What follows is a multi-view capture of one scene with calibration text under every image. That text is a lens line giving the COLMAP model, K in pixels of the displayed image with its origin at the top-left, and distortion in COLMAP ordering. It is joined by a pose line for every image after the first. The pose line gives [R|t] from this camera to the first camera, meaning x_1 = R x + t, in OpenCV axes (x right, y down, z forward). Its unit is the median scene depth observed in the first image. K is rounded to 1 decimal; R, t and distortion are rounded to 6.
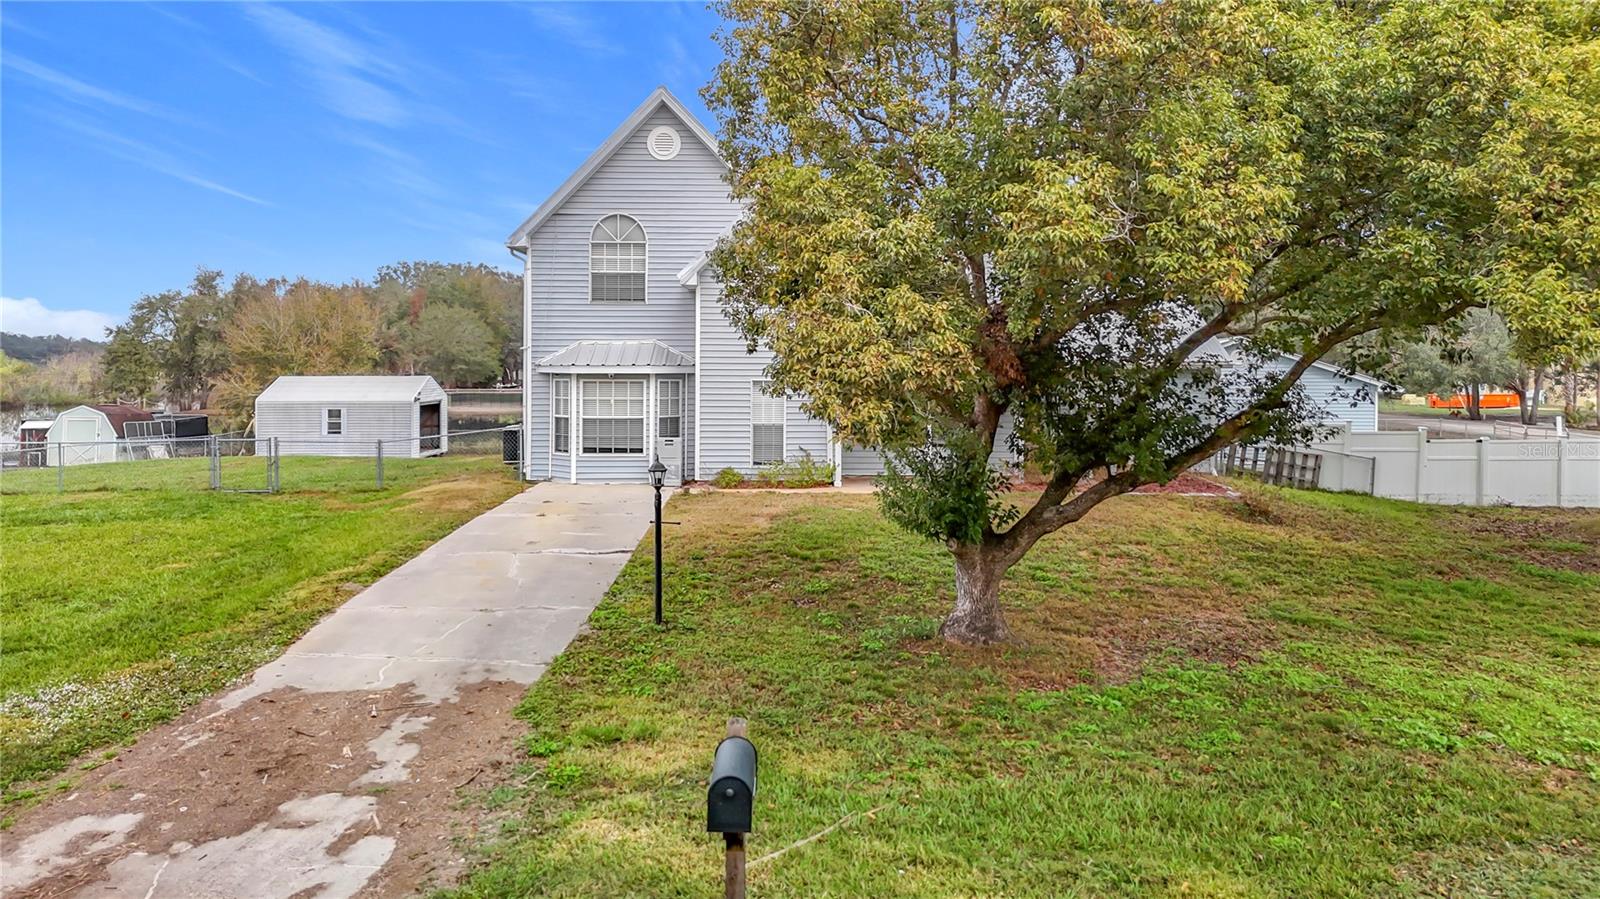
lens RADIAL K [[1189.3, 0, 842.2], [0, 1189.3, 390.8], [0, 0, 1]] dist [0.008317, -0.010328]
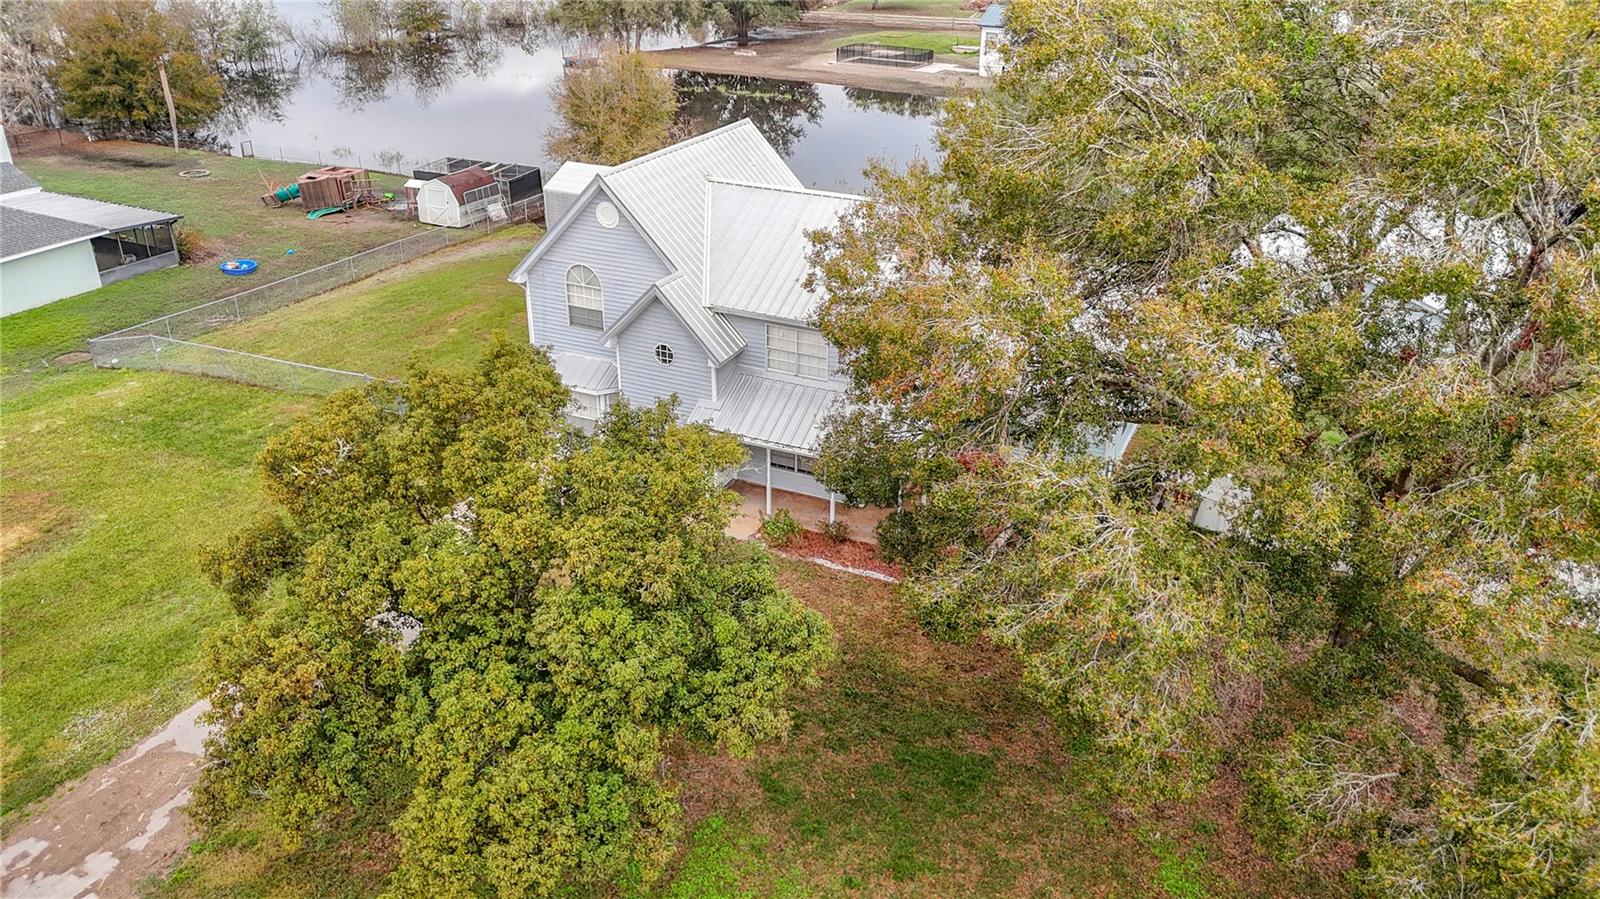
lens RADIAL K [[1185.9, 0, 797.0], [0, 1185.9, 437.4], [0, 0, 1]] dist [0.085723, -0.129448]
pose [[0.893439, 0.195934, -0.404199, 0.594600], [-0.012879, 0.910654, 0.412969, -0.527373], [0.449000, -0.363757, 0.816137, -0.020747]]
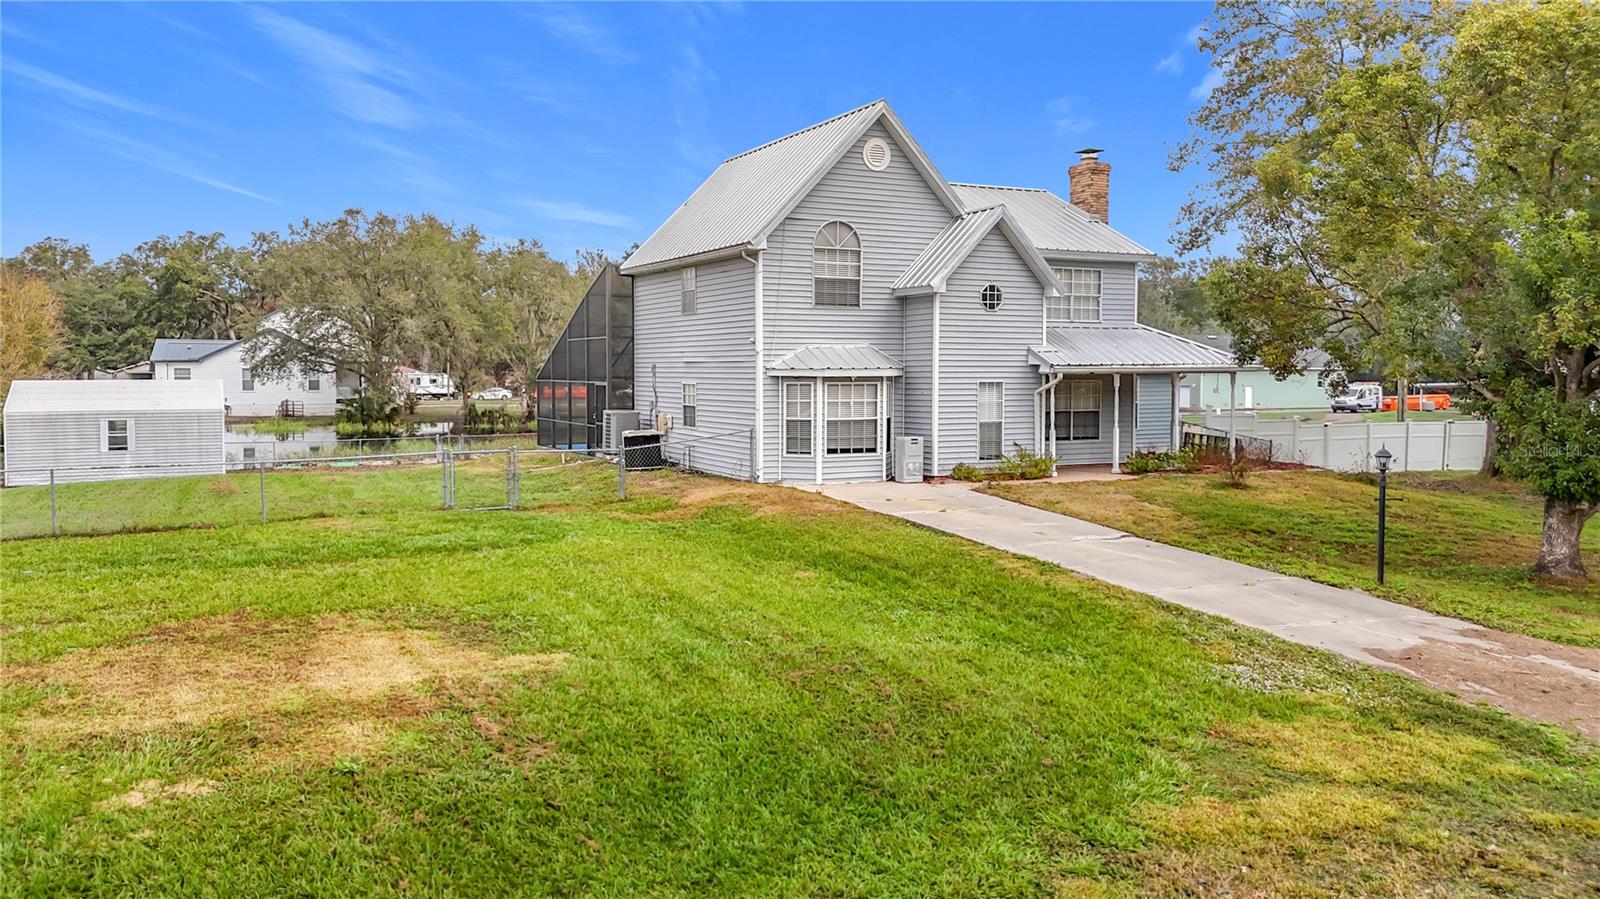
lens RADIAL K [[1185.9, 0, 797.0], [0, 1185.9, 437.4], [0, 0, 1]] dist [0.085723, -0.129448]
pose [[0.903445, -0.027193, 0.427842, -0.678833], [0.010202, 0.999067, 0.041958, -0.005432], [-0.428584, -0.033542, 0.902879, 0.086744]]
